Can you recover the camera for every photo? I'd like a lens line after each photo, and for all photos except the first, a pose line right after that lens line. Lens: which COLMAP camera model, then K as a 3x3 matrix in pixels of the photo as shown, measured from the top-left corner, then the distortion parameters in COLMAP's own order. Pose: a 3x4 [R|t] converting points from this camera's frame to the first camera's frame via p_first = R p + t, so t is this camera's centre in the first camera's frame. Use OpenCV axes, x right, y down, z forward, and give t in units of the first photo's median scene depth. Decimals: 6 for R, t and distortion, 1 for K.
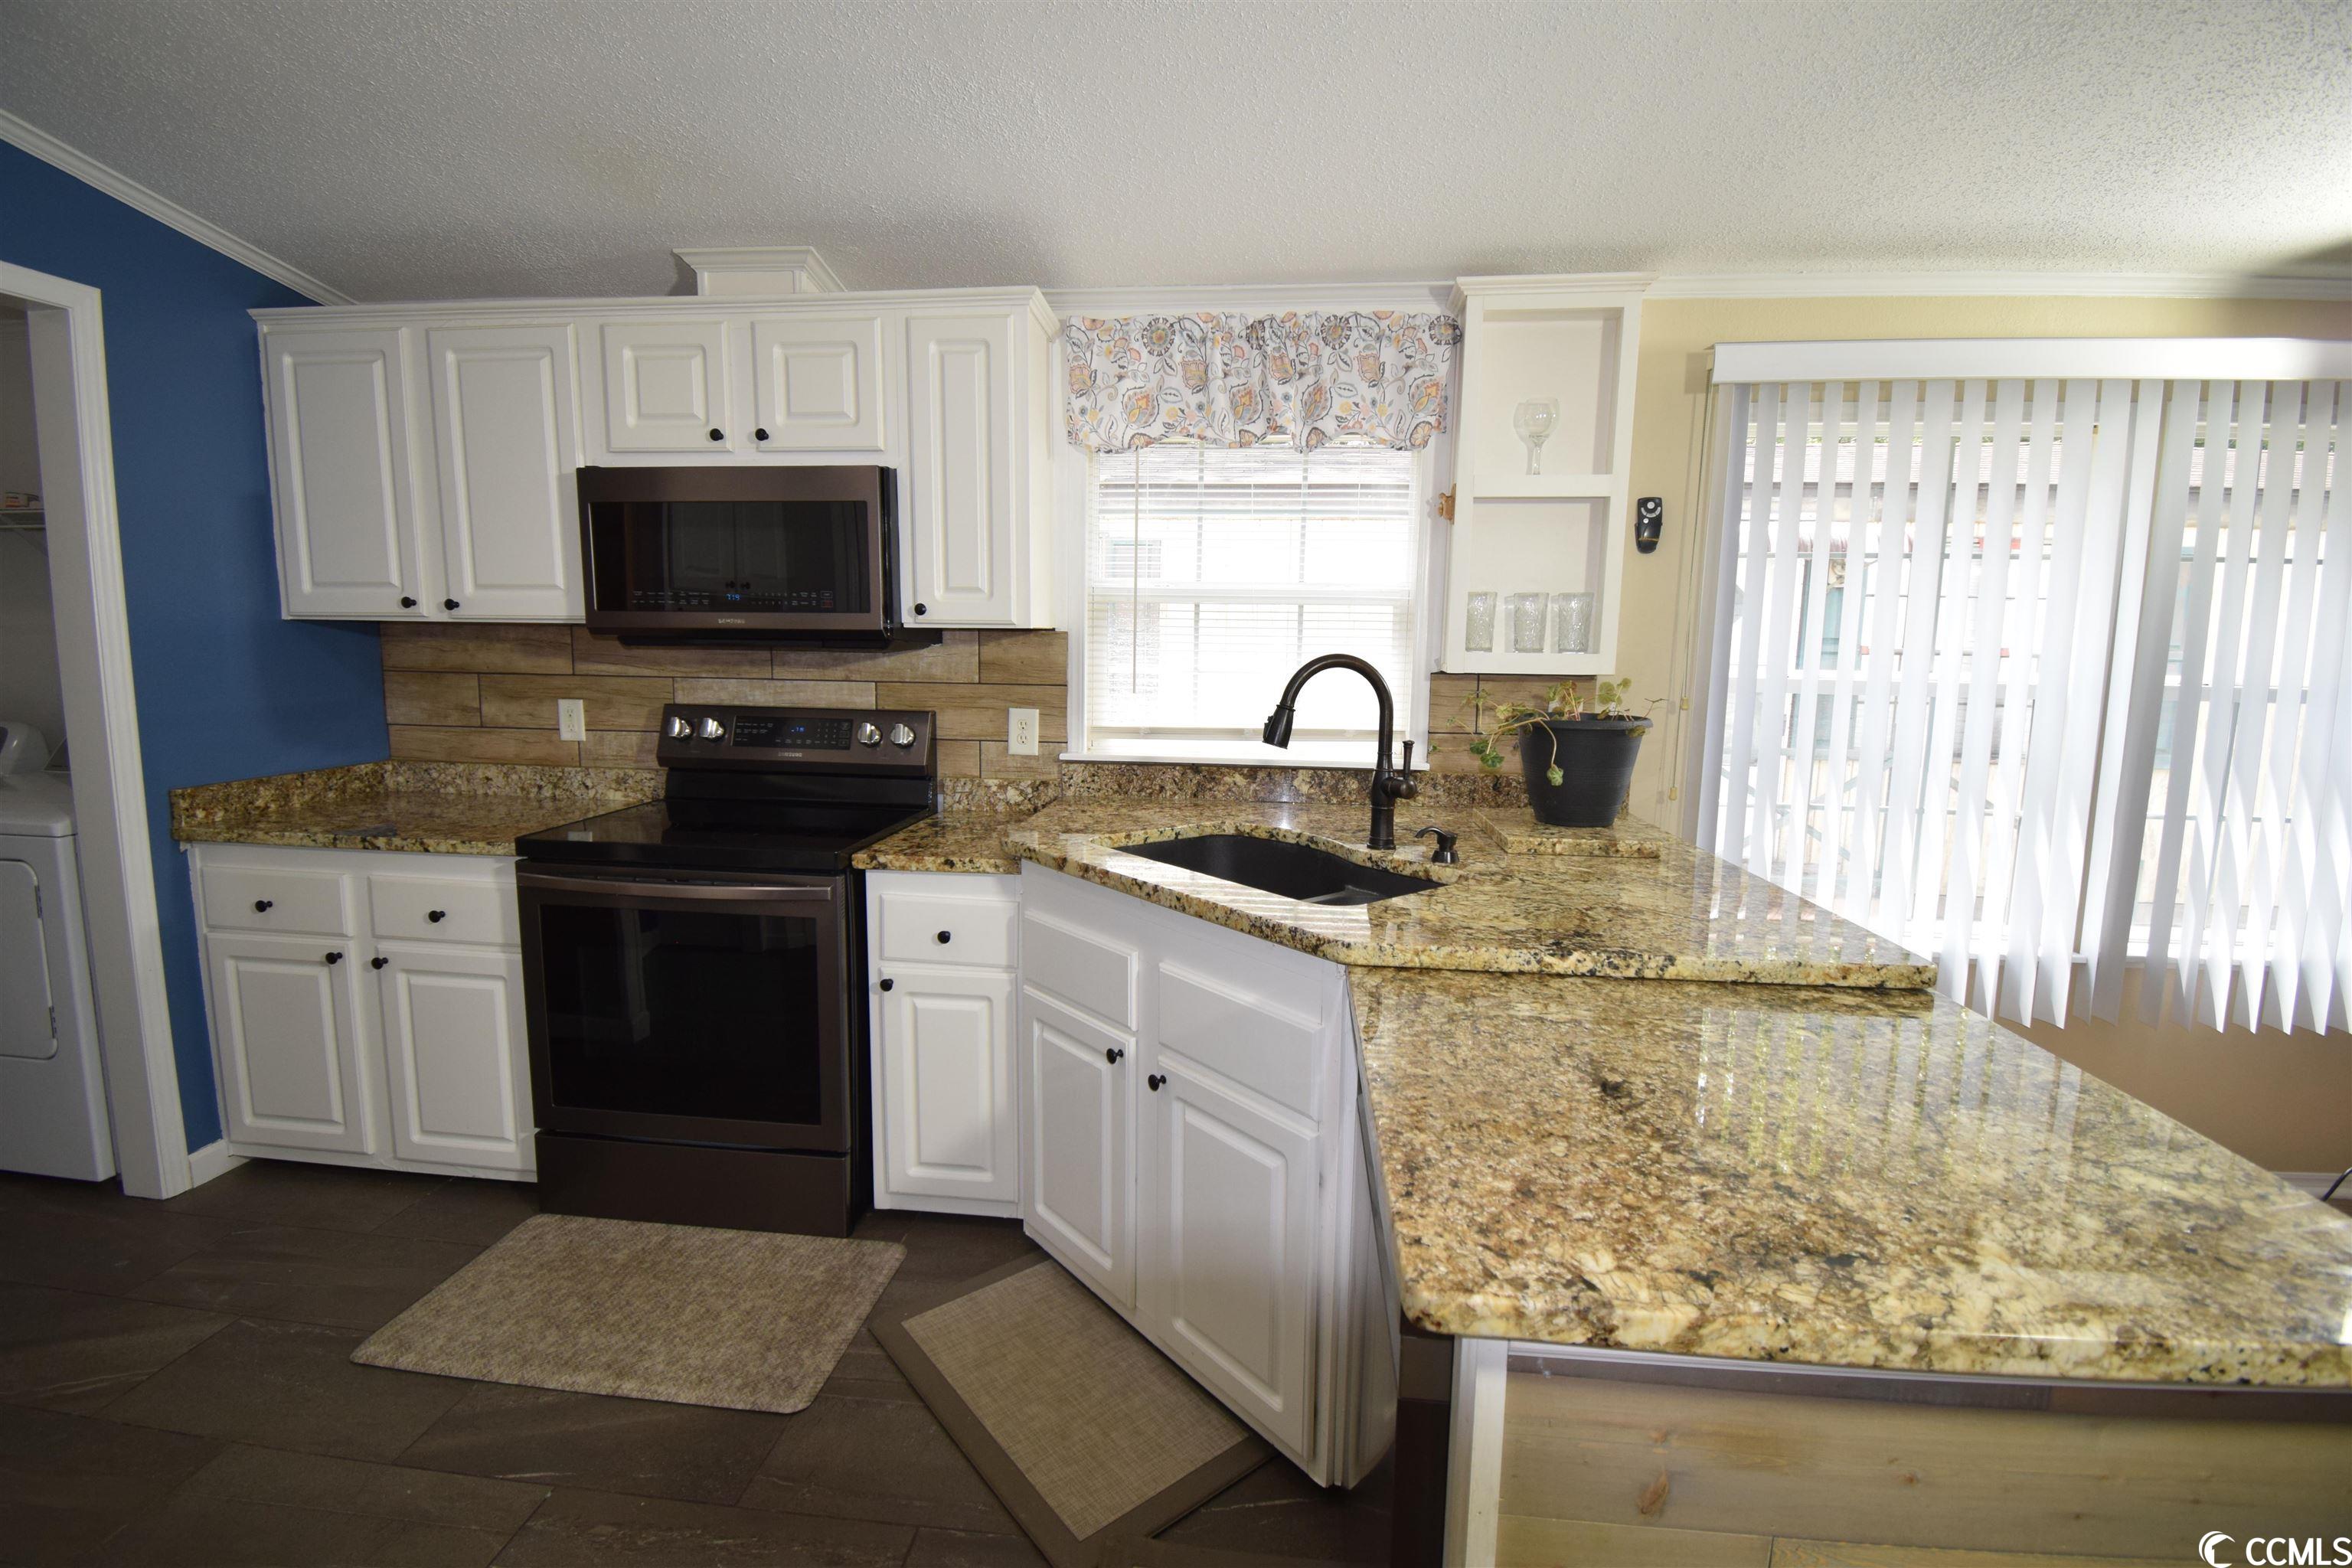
lens RADIAL K [[1038.2, 0, 1168.0], [0, 1038.2, 776.2], [0, 0, 1]] dist [0.004691, -0.015973]
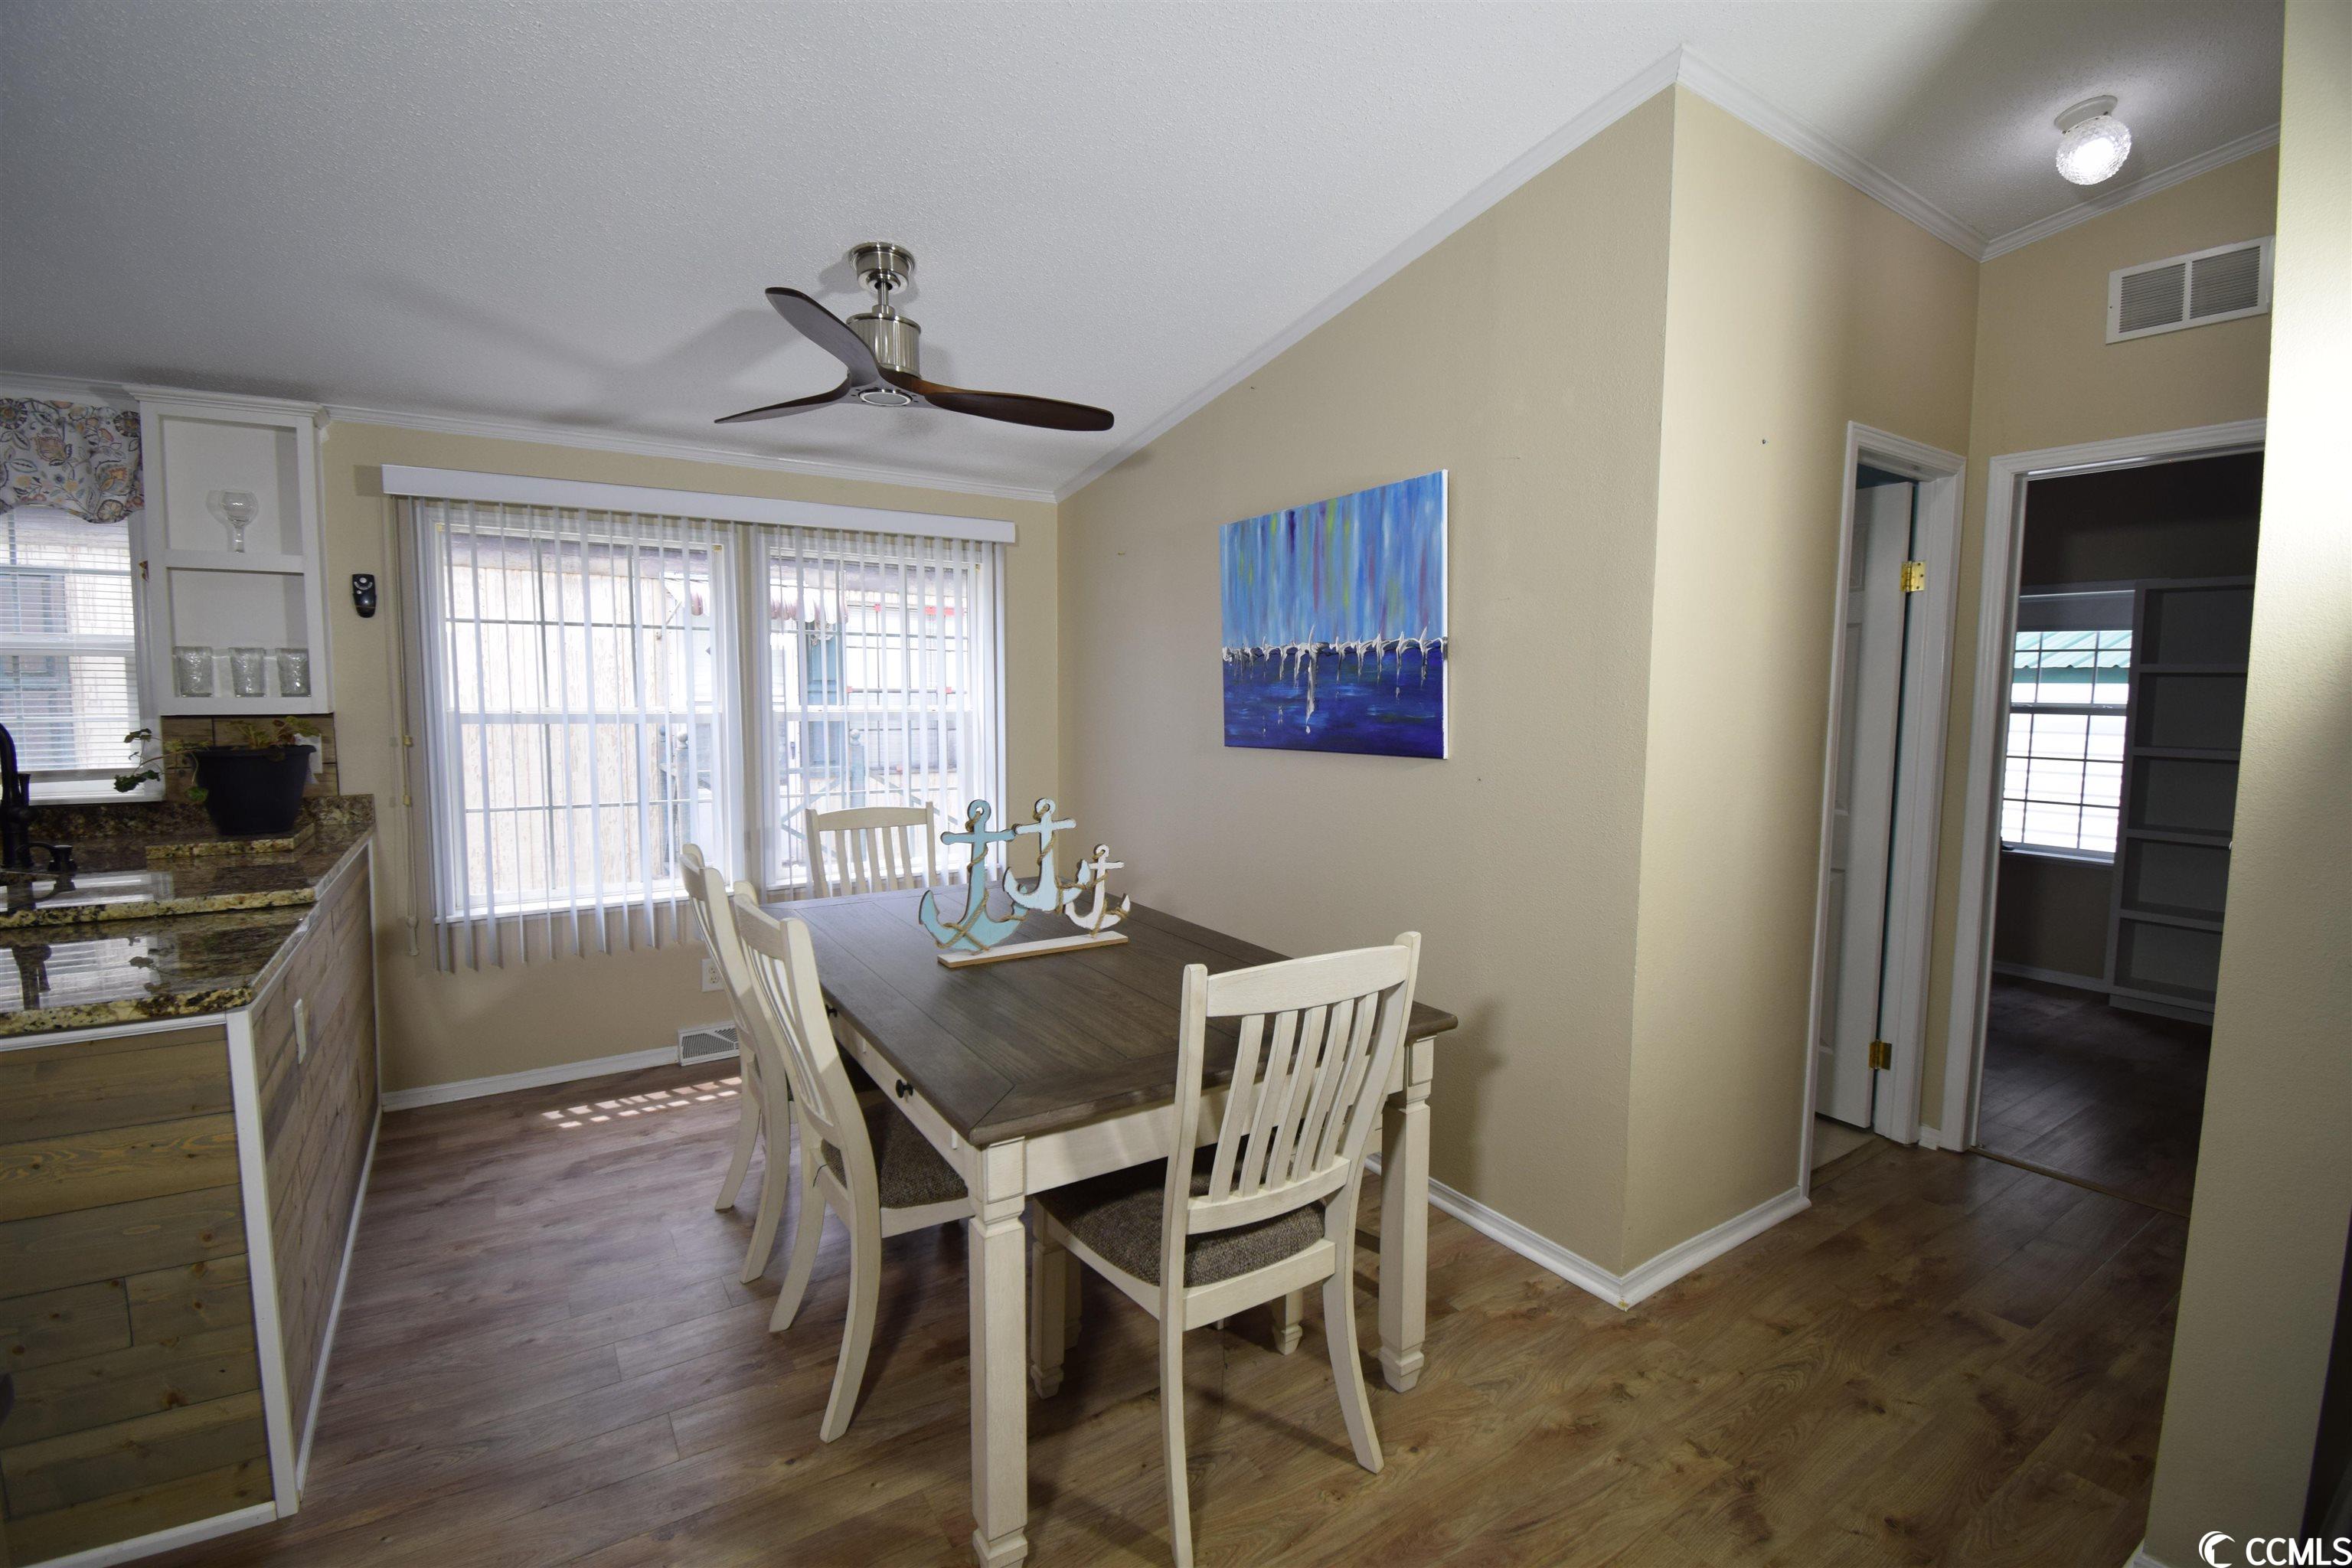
lens RADIAL K [[1038.2, 0, 1173.8], [0, 1038.2, 772.6], [0, 0, 1]] dist [0.004691, -0.015973]
pose [[0.769967, -0.057515, 0.635487, 0.422704], [0.083124, 0.996484, -0.010527, 0.072899], [-0.632647, 0.060930, 0.772040, -0.617875]]
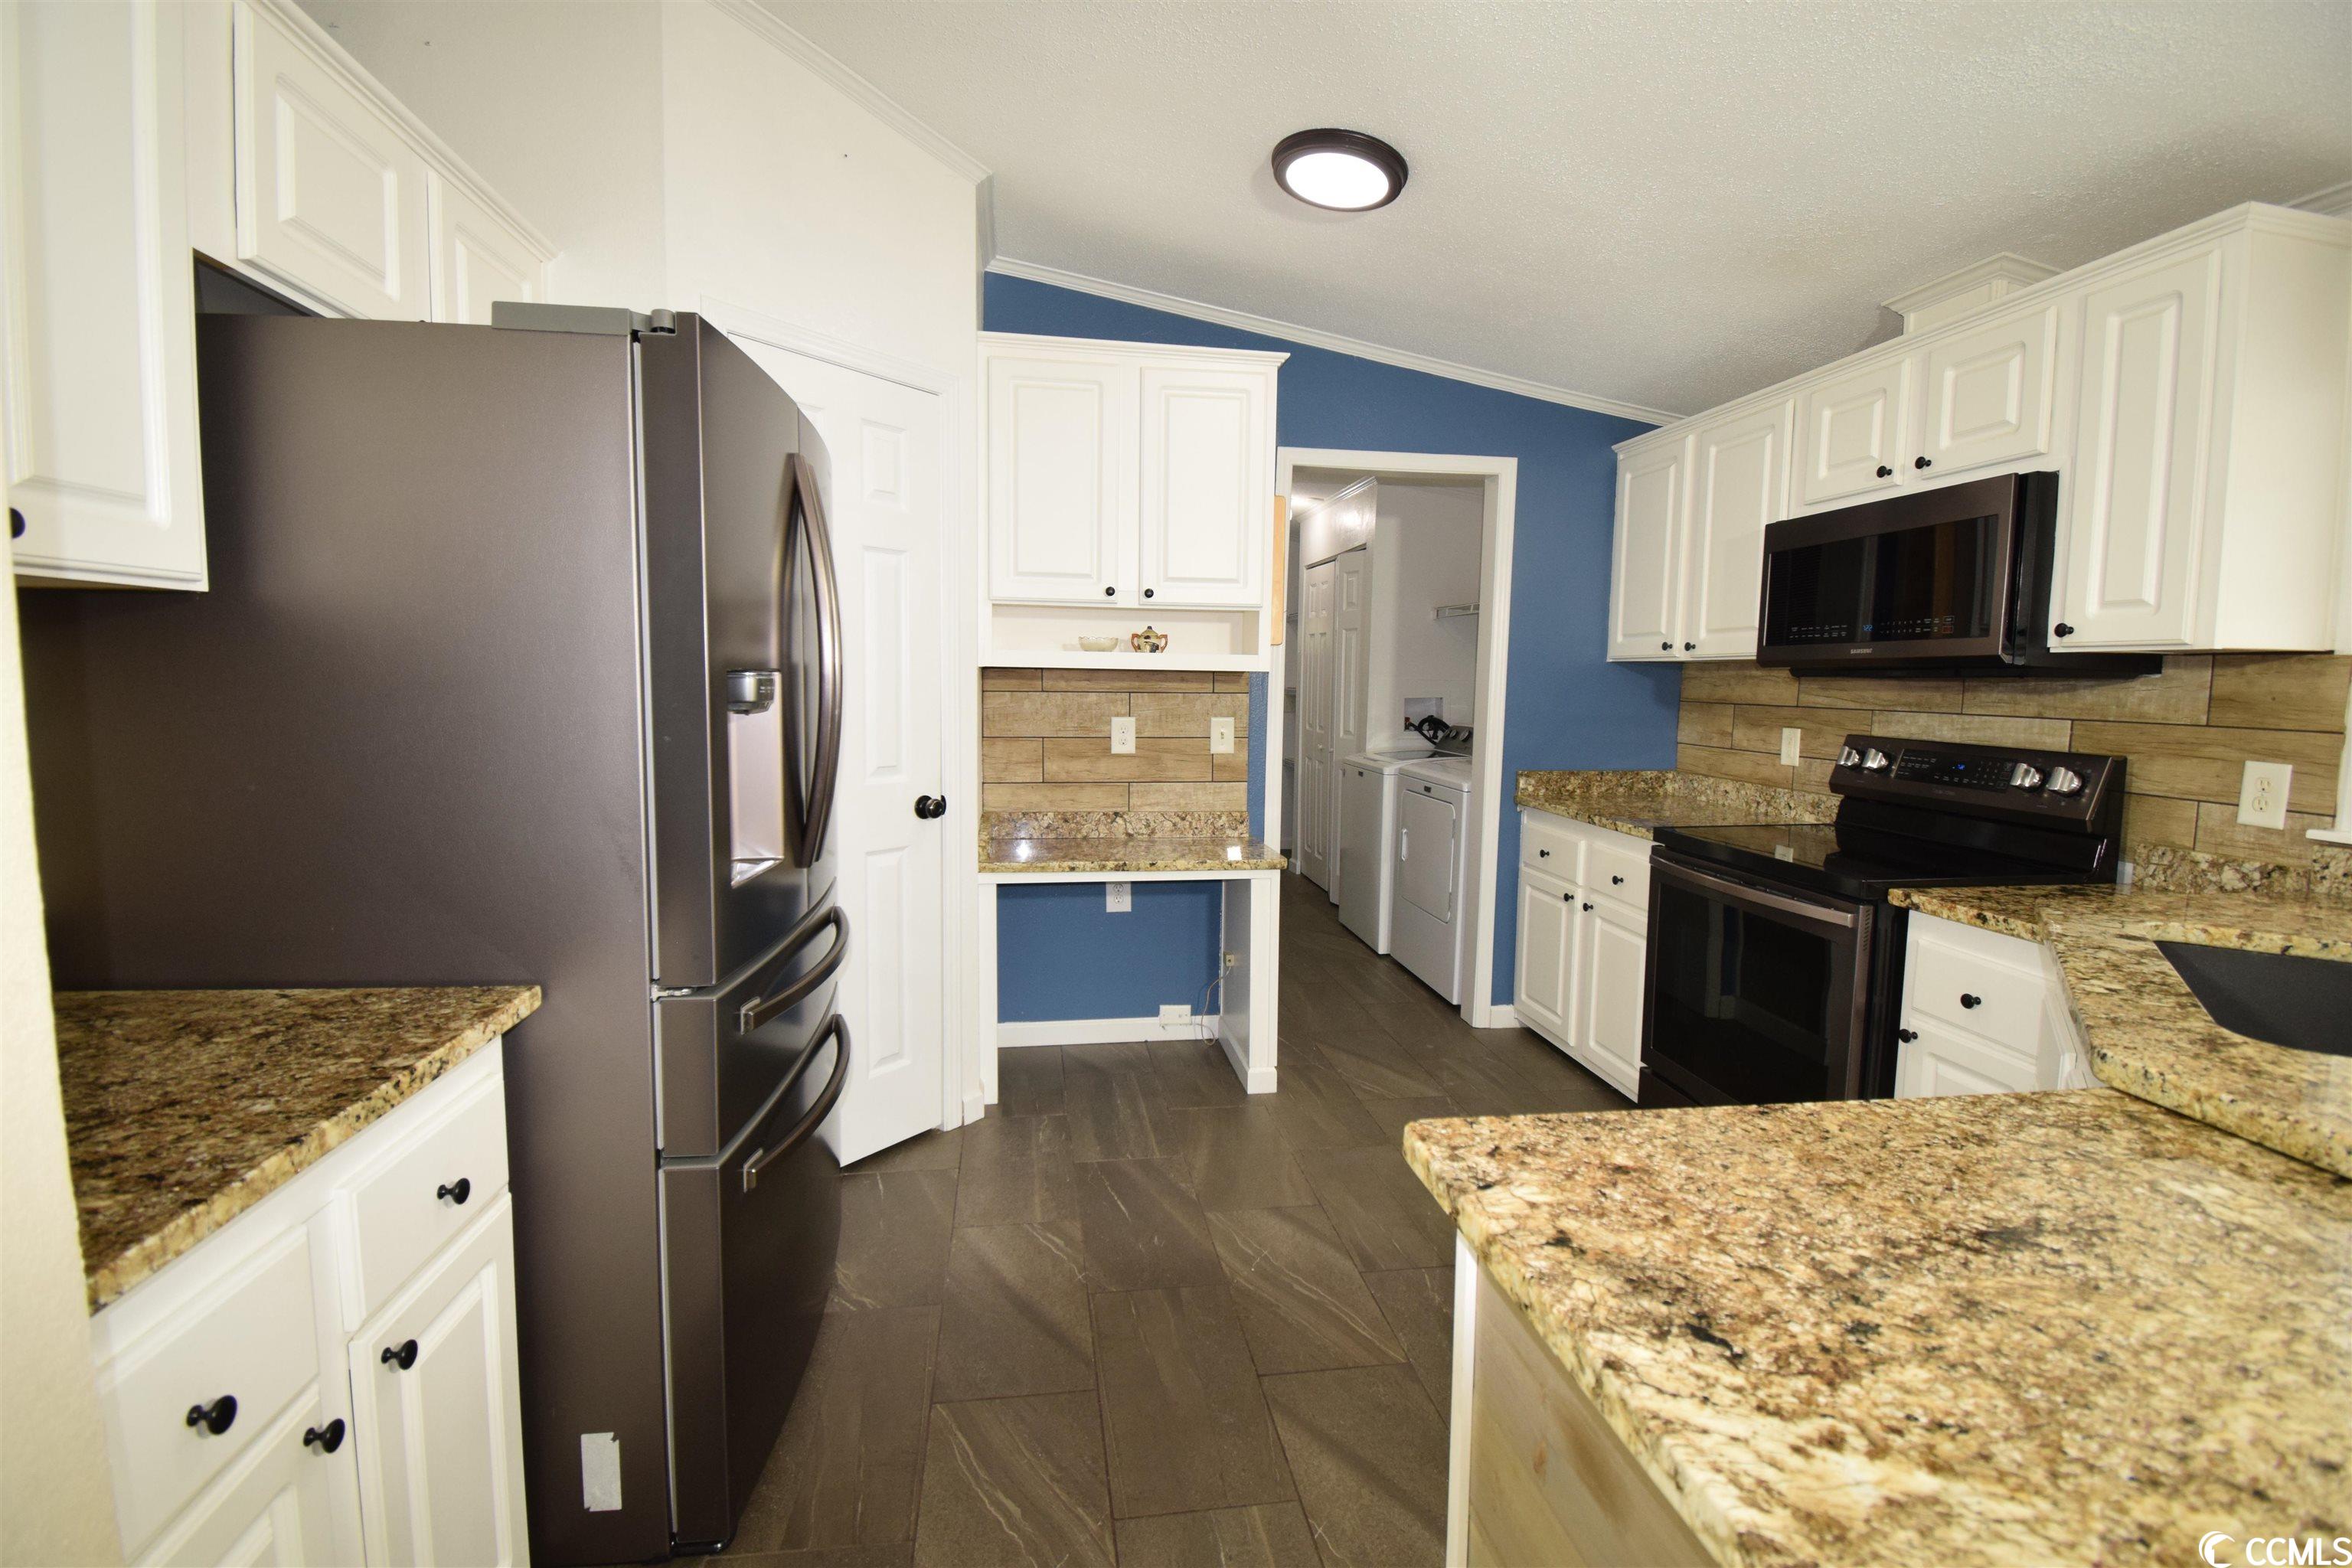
lens RADIAL K [[1038.2, 0, 1174.5], [0, 1038.2, 780.9], [0, 0, 1]] dist [0.004691, -0.015973]
pose [[0.244678, 0.085719, -0.965808, 0.405472], [-0.133696, 0.989552, 0.053956, 0.012083], [0.960343, 0.115923, 0.253582, 0.100902]]
